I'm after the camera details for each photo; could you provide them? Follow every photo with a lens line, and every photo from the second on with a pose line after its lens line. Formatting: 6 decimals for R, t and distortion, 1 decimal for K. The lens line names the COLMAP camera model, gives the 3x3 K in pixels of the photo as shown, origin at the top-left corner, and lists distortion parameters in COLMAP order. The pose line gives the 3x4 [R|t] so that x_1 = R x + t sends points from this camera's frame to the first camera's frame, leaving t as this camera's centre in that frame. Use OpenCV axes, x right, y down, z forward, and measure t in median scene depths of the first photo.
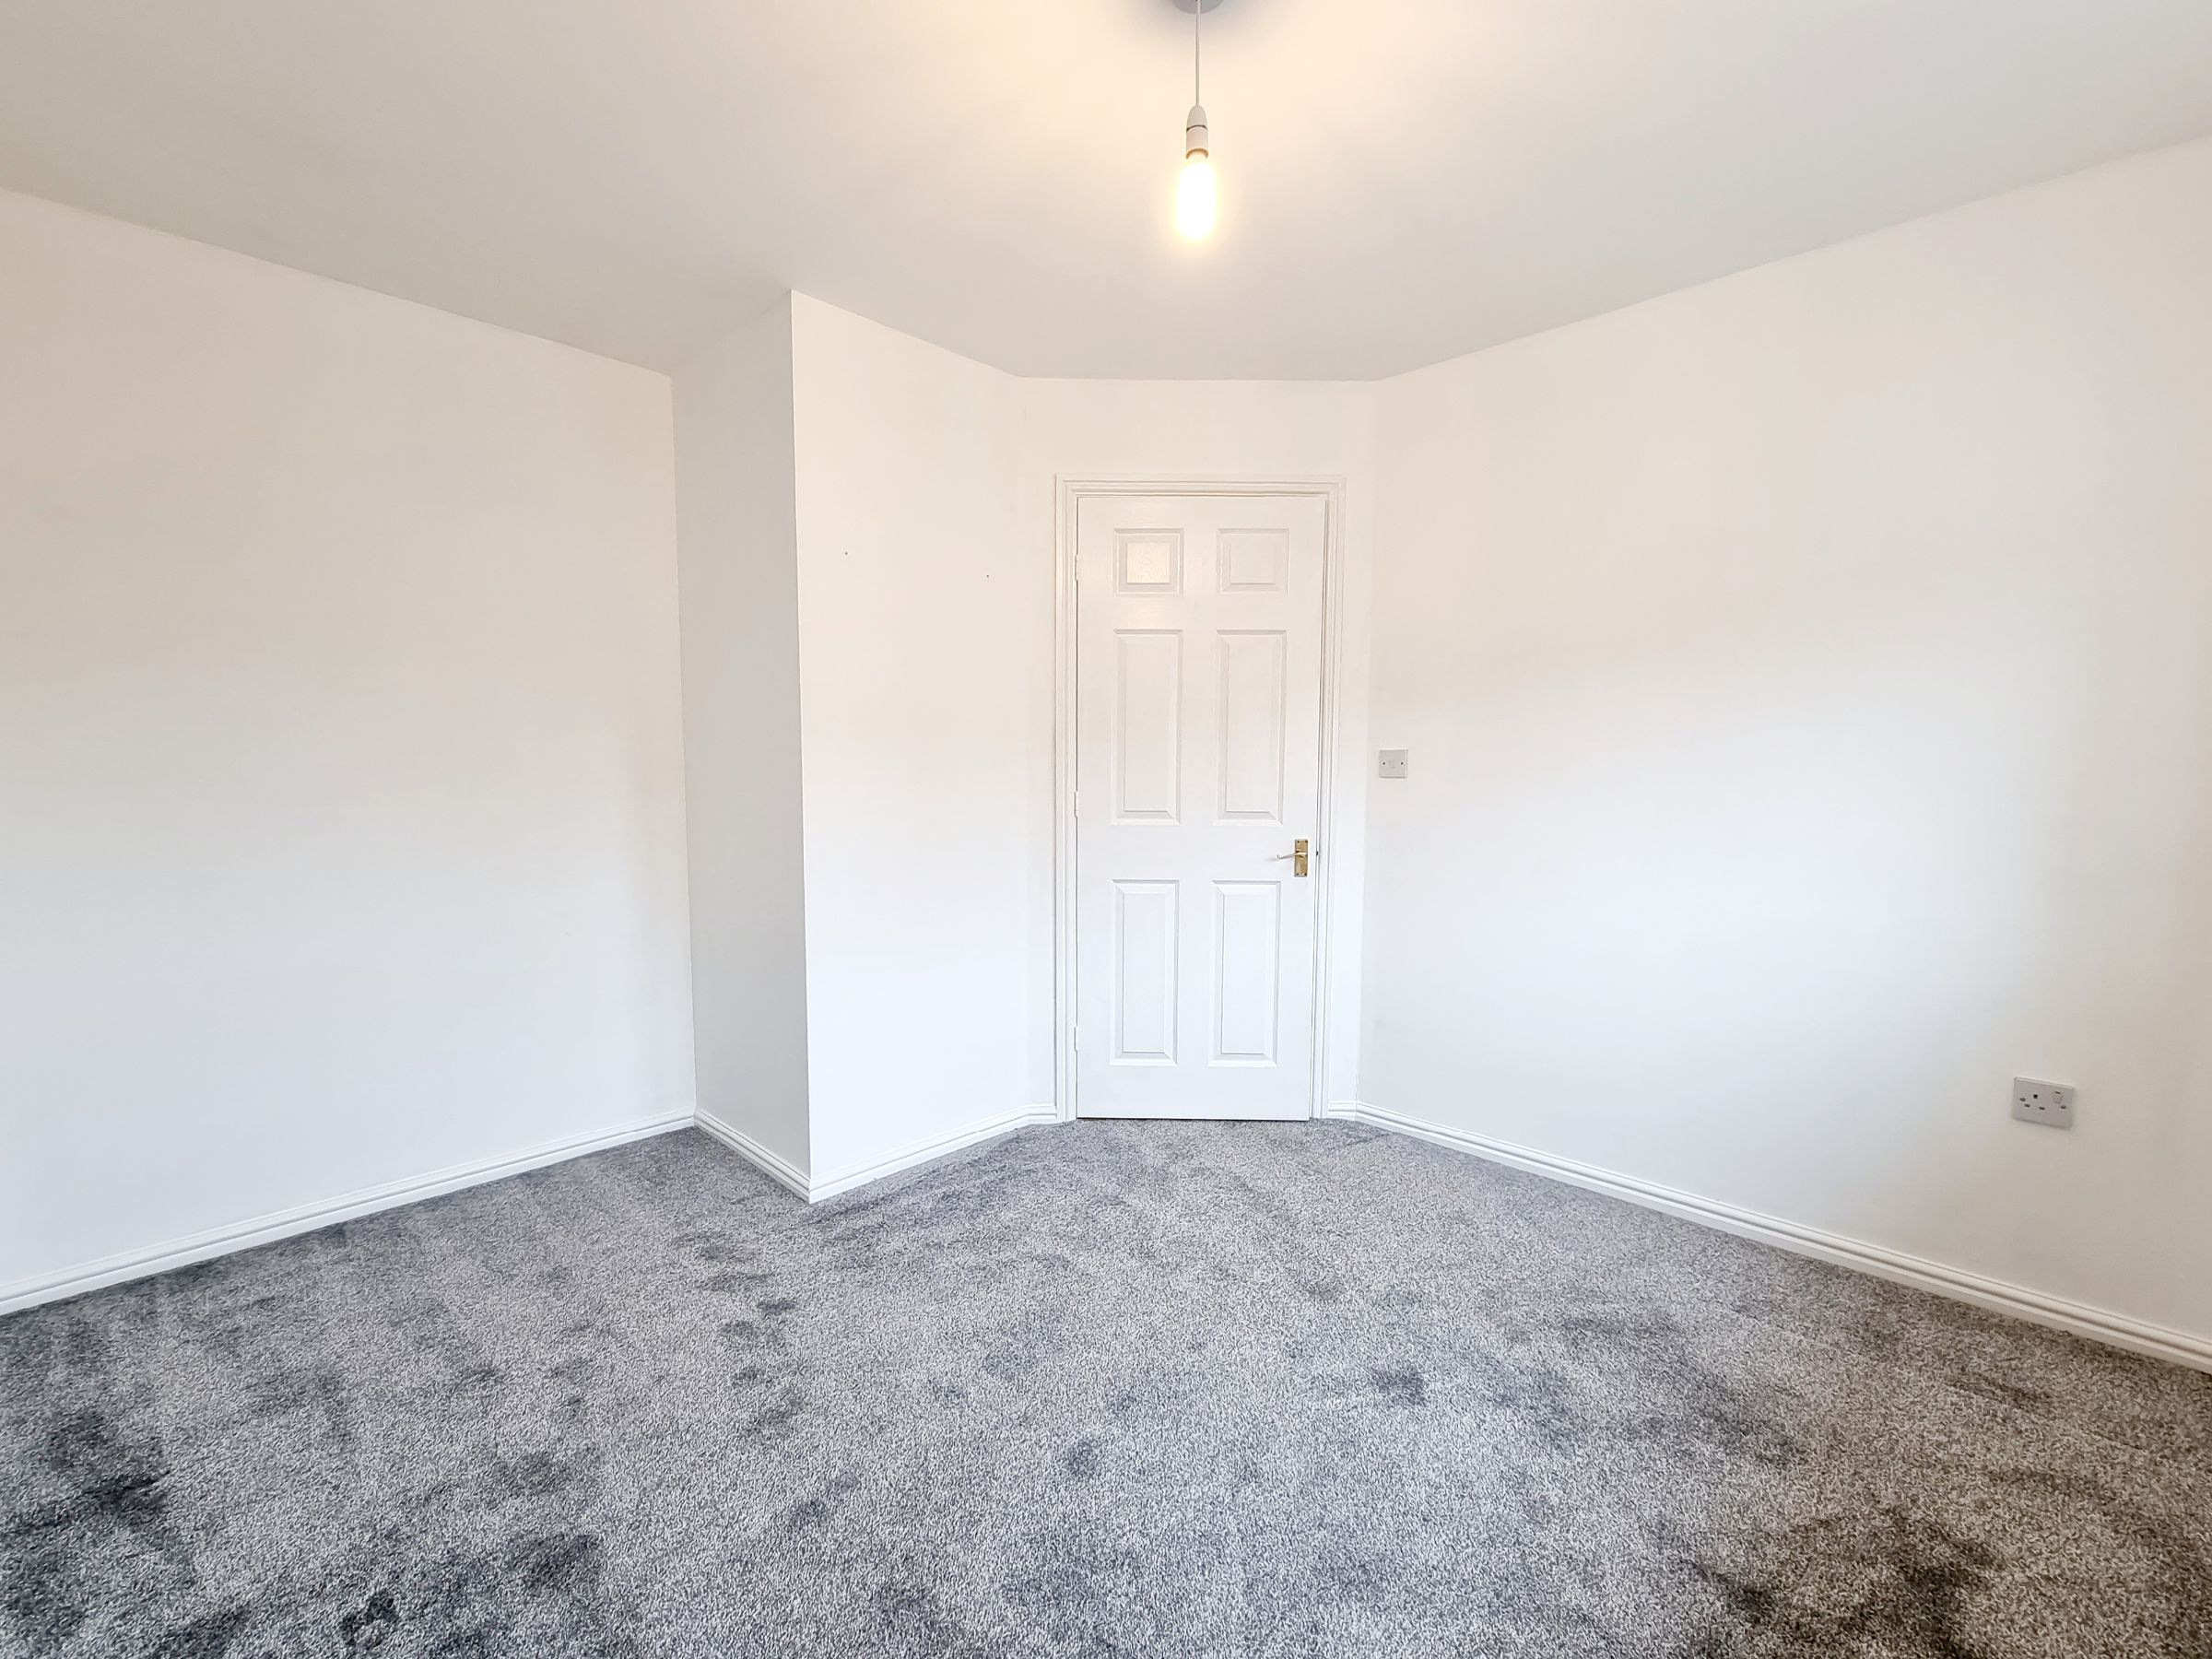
lens RADIAL K [[936.4, 0, 1098.2], [0, 936.4, 841.9], [0, 0, 1]] dist [-0.005219, 0.001251]
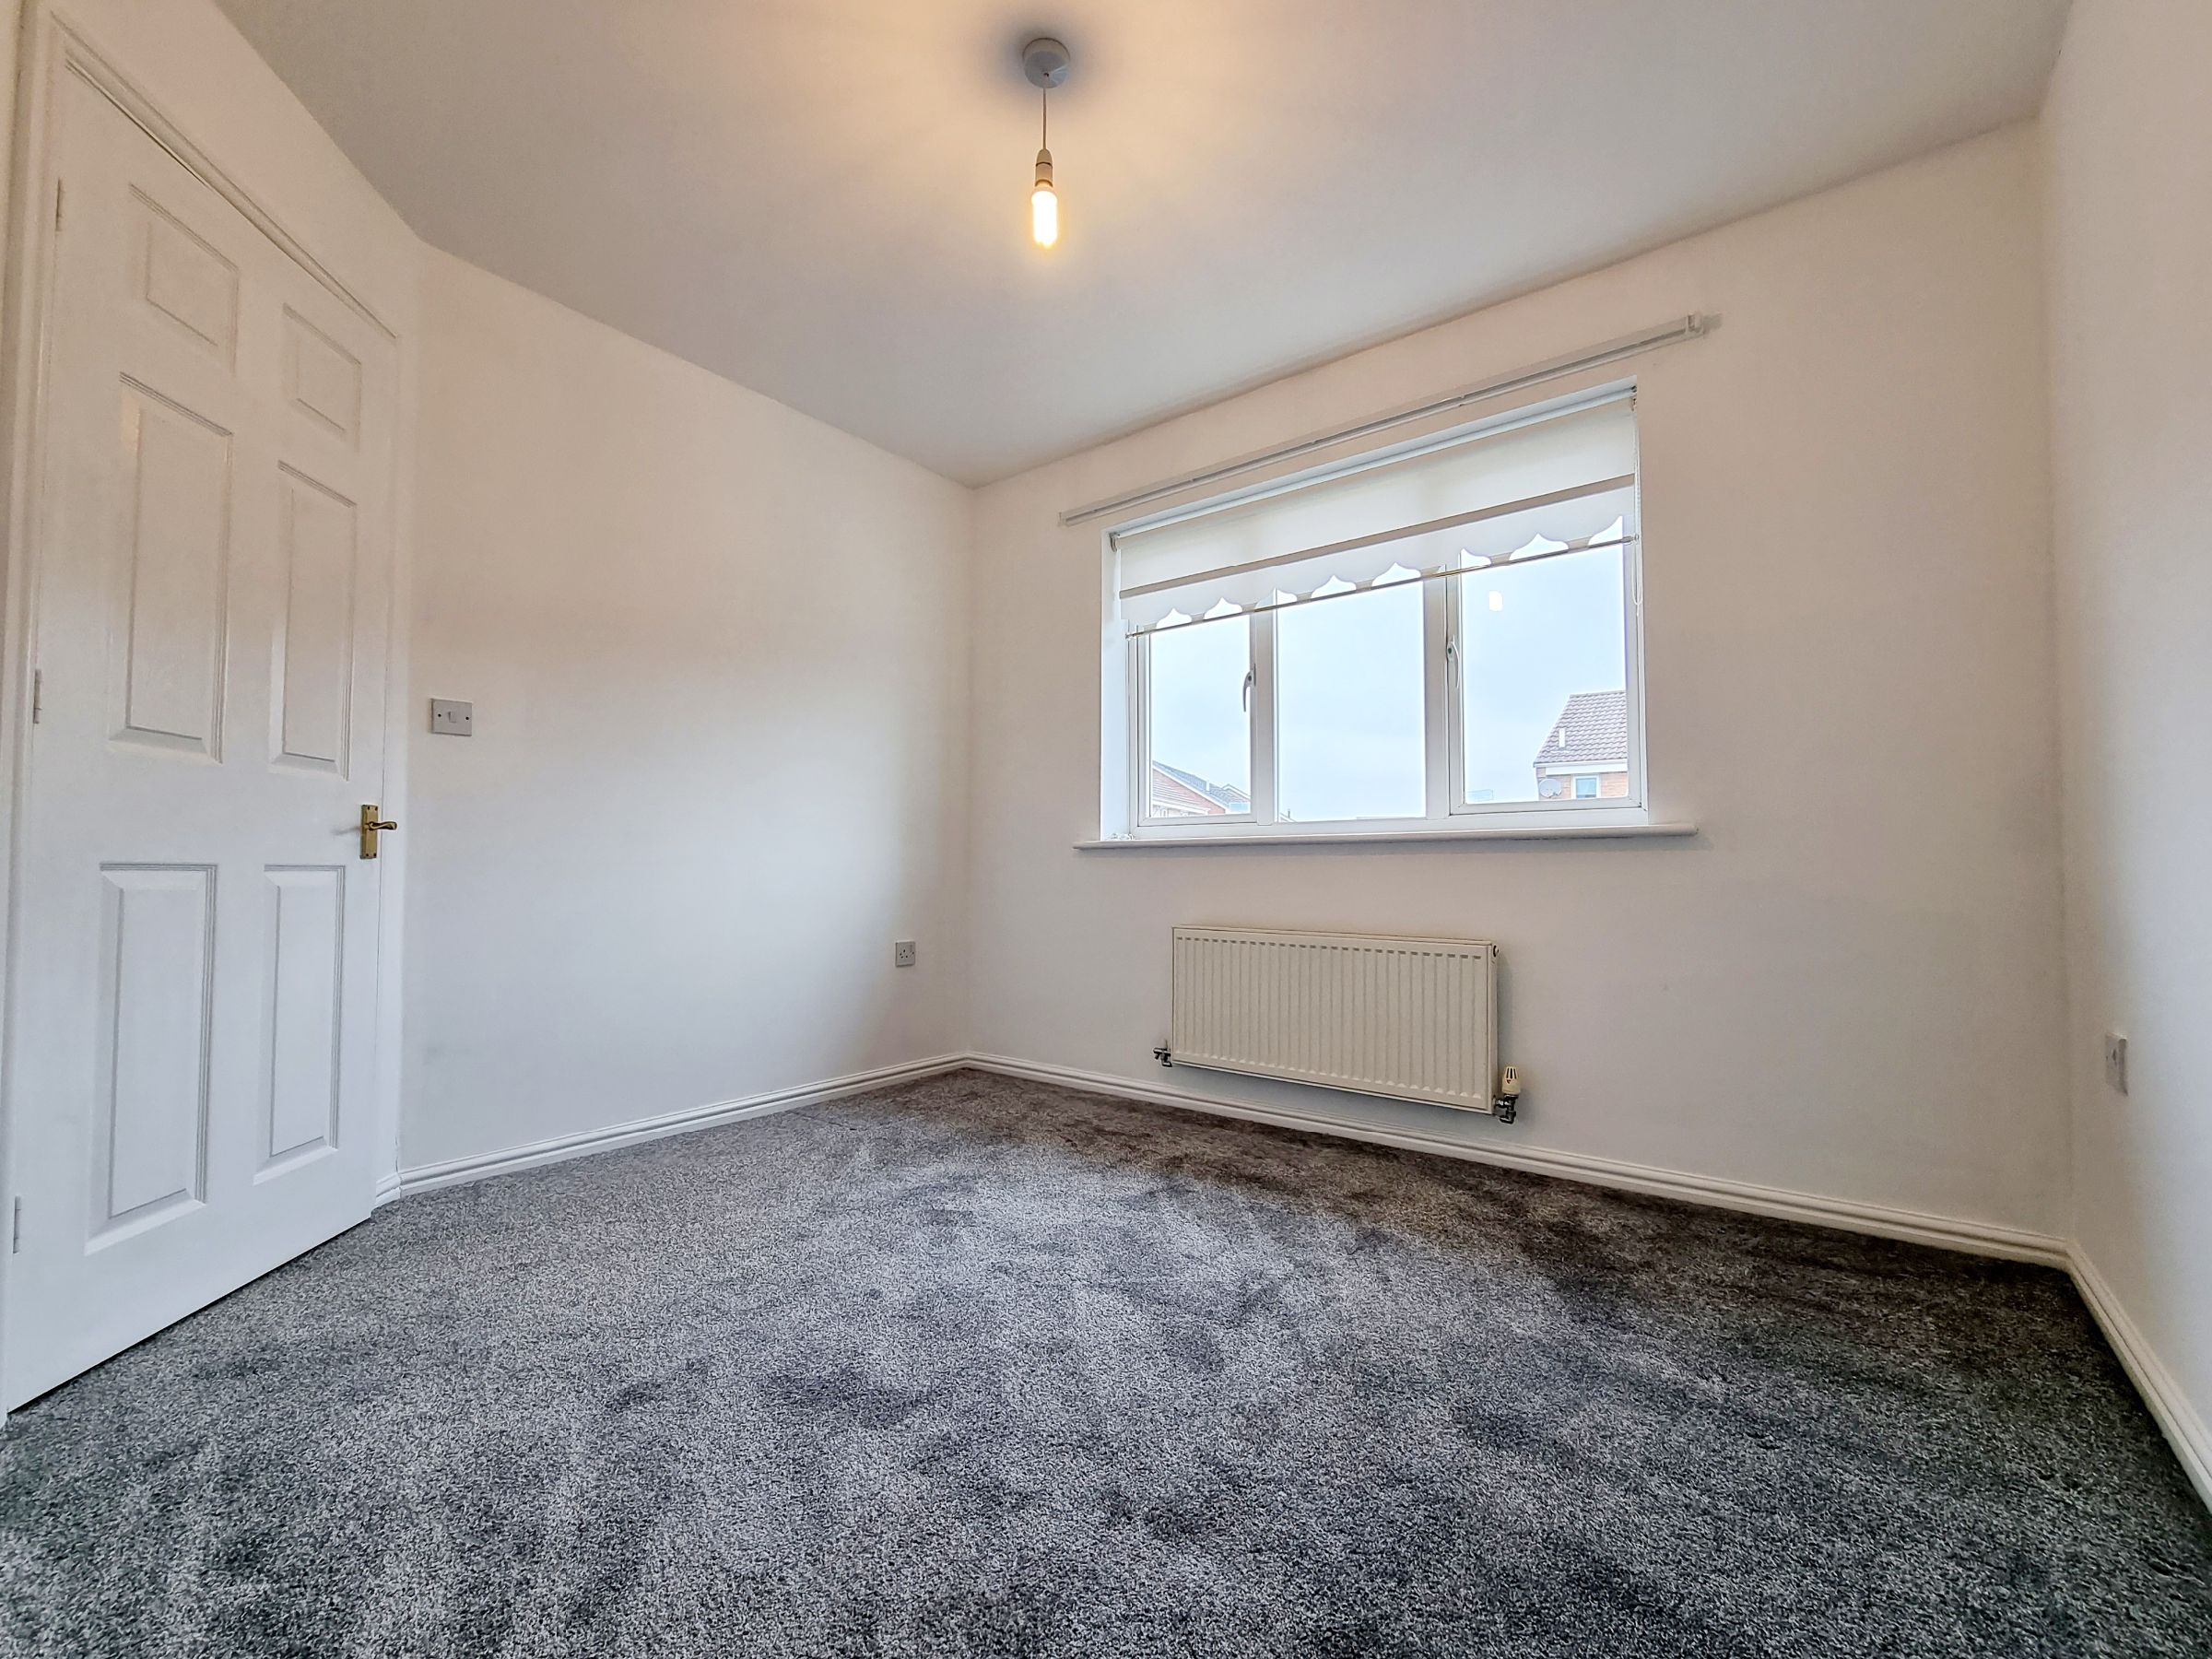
lens RADIAL K [[936.4, 0, 1098.2], [0, 936.4, 841.9], [0, 0, 1]] dist [-0.005219, 0.001251]
pose [[-0.117068, 0.022231, 0.992875, -0.536390], [0.085295, 0.996280, -0.012250, 0.079725], [-0.989454, 0.083253, -0.118528, 0.544651]]
